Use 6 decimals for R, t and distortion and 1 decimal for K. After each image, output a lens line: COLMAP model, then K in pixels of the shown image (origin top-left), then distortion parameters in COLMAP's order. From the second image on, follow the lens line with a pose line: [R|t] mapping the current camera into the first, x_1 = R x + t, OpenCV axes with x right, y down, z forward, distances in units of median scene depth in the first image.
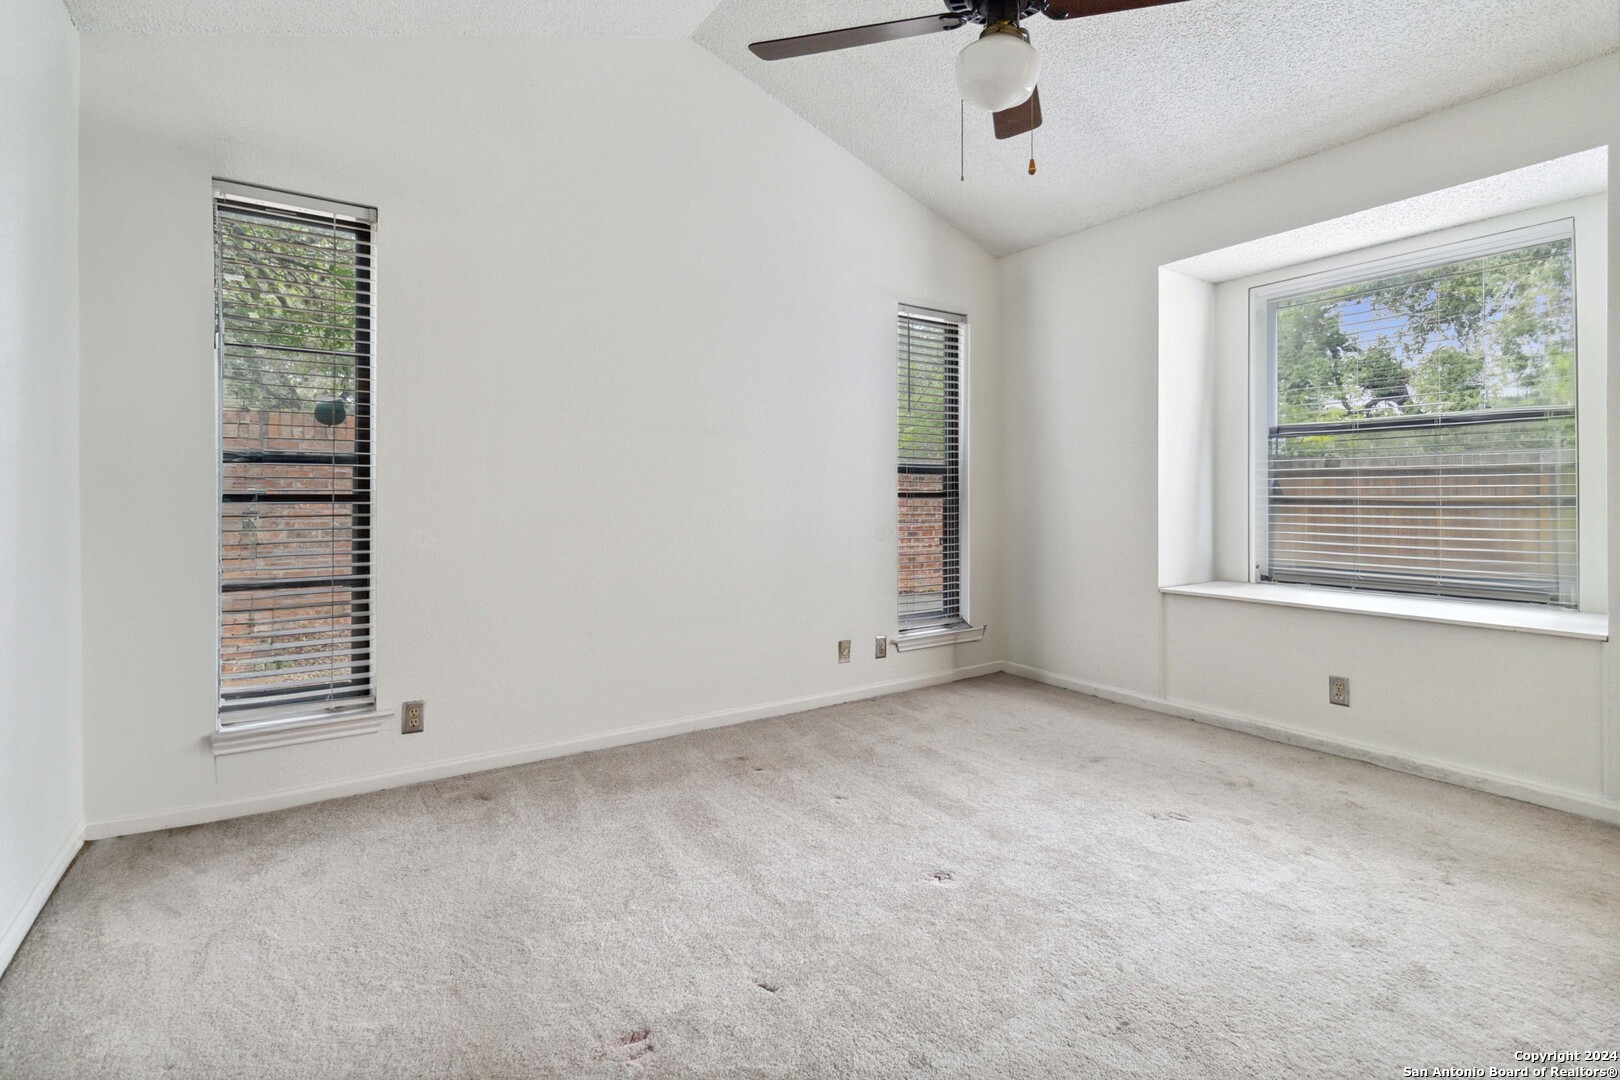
lens RADIAL K [[771.1, 0, 811.8], [0, 771.1, 461.4], [0, 0, 1]] dist [-0.002789, -0.000407]
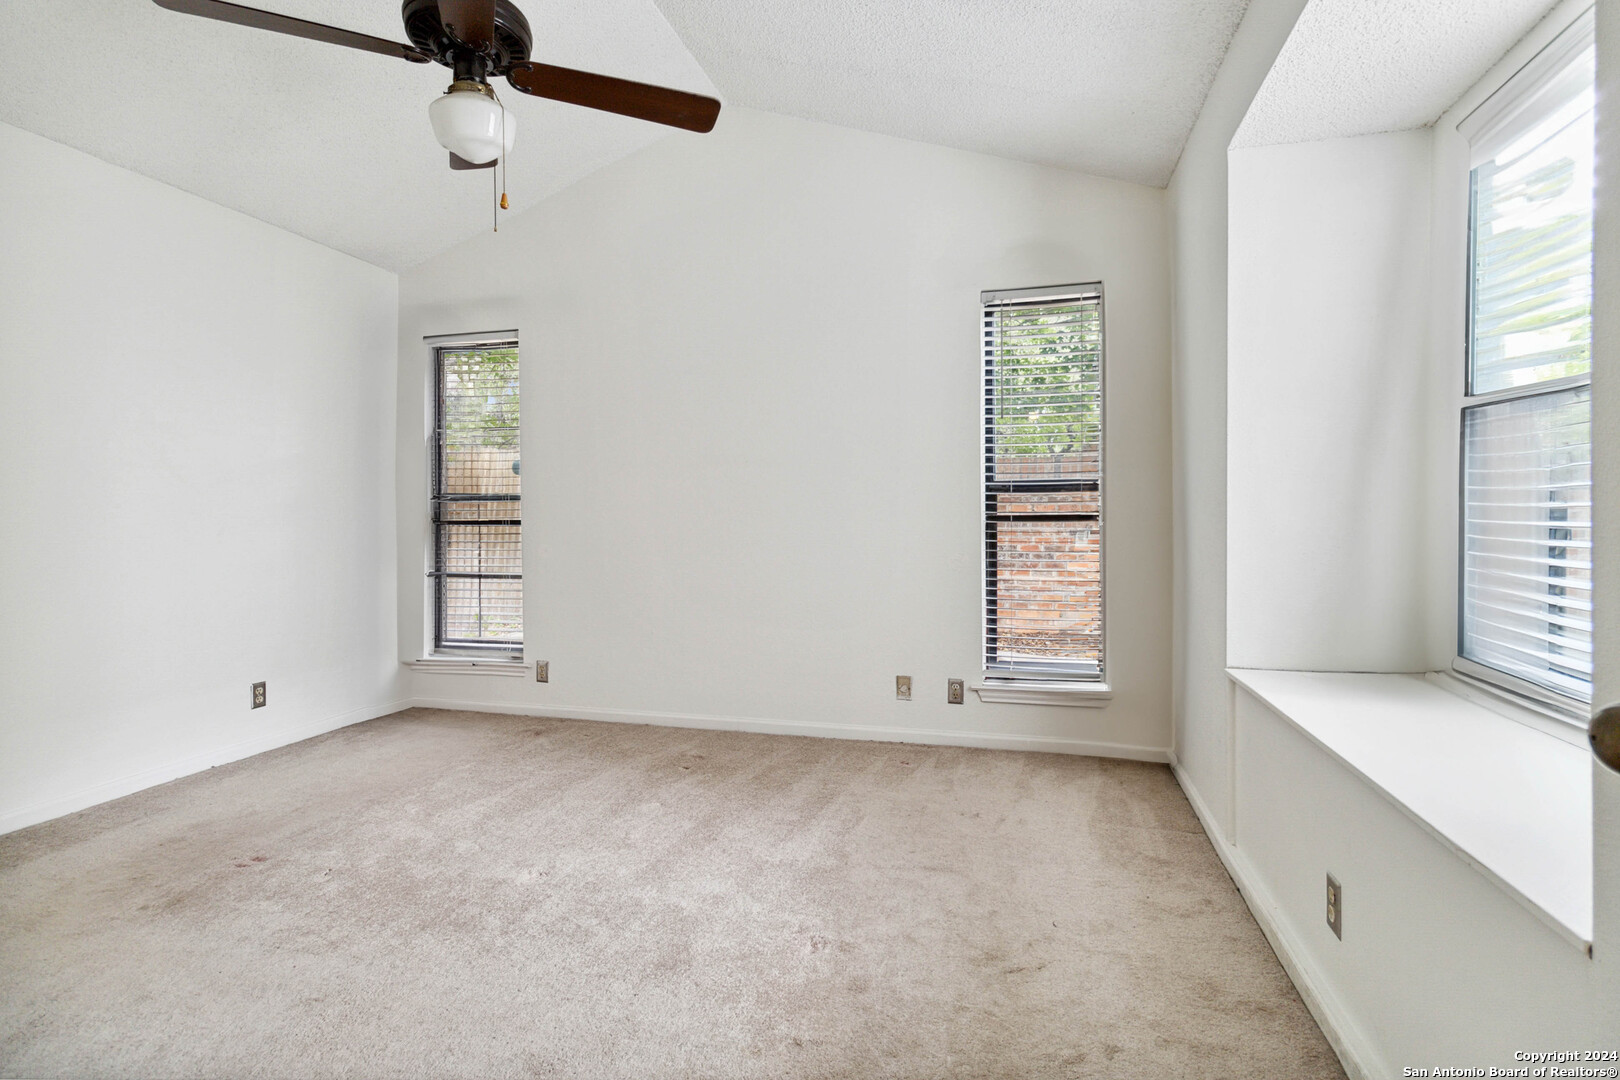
lens RADIAL K [[772.5, 0, 804.0], [0, 772.5, 509.9], [0, 0, 1]] dist [-0.000710, 0.004573]
pose [[0.644181, -0.006092, -0.764849, 0.871123], [0.042357, 0.998718, 0.027720, 0.004270], [0.763699, -0.050253, 0.643613, 0.421170]]
